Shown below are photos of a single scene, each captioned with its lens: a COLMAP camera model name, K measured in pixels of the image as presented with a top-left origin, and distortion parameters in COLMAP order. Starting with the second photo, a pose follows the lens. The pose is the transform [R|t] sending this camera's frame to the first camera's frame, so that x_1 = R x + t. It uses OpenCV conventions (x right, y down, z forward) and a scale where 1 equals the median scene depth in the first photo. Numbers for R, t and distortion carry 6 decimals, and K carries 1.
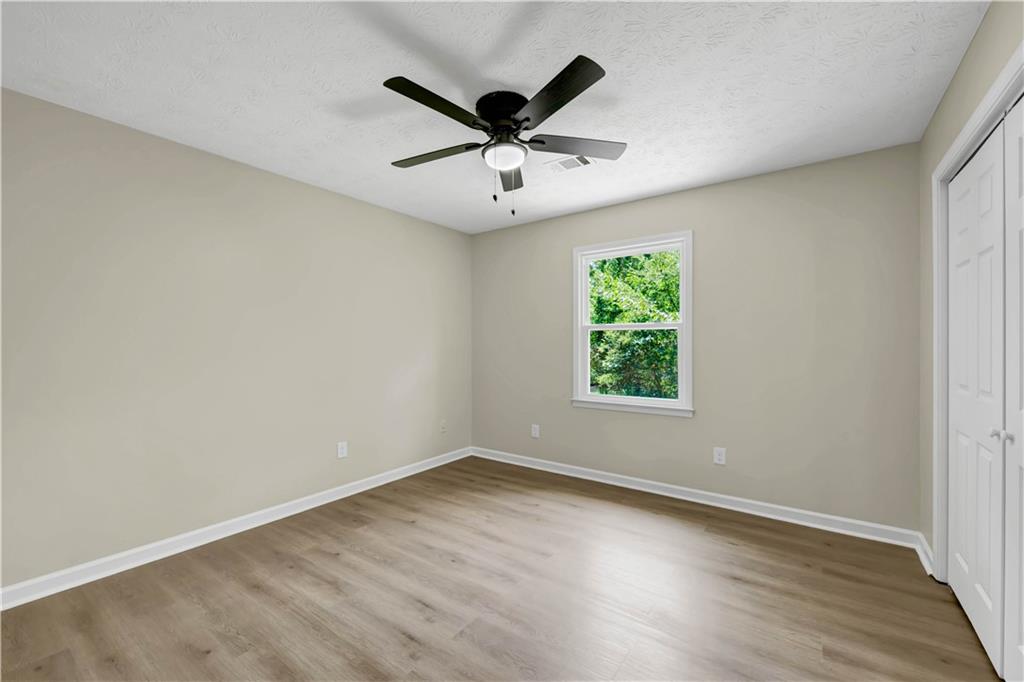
lens RADIAL K [[410.2, 0, 519.1], [0, 410.2, 332.0], [0, 0, 1]] dist [-0.000411, 0.000022]
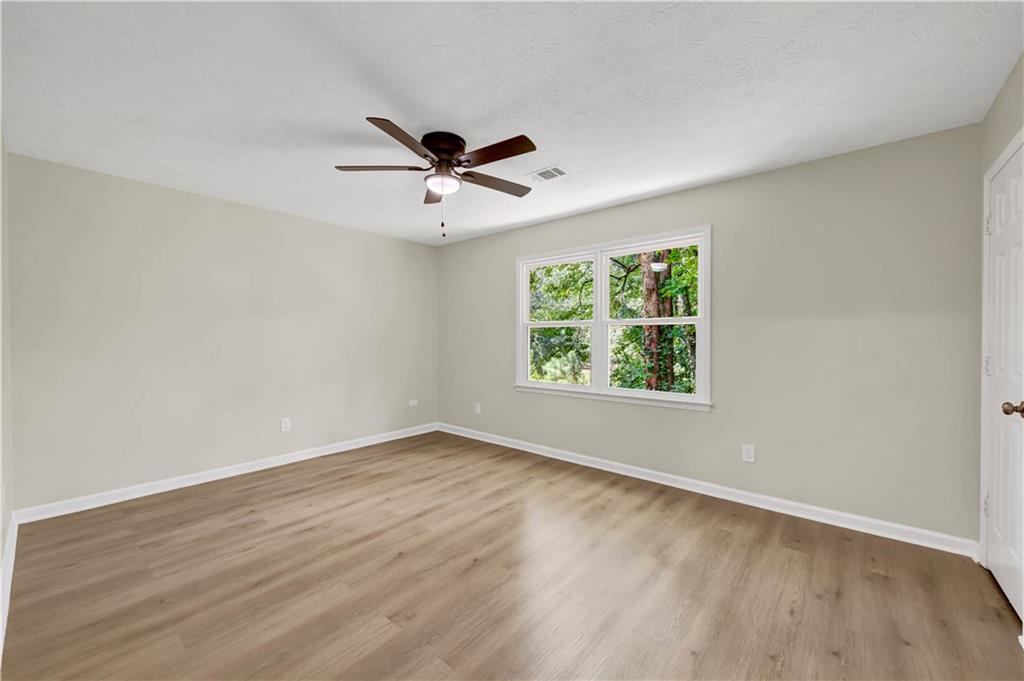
lens RADIAL K [[399.1, 0, 512.0], [0, 399.1, 340.5], [0, 0, 1]] dist [-0.000246, -0.000114]
pose [[0.996112, 0.006785, -0.087832, 0.221272], [-0.003680, 0.999364, 0.035472, -0.006287], [0.088017, -0.035011, 0.995504, -0.156975]]
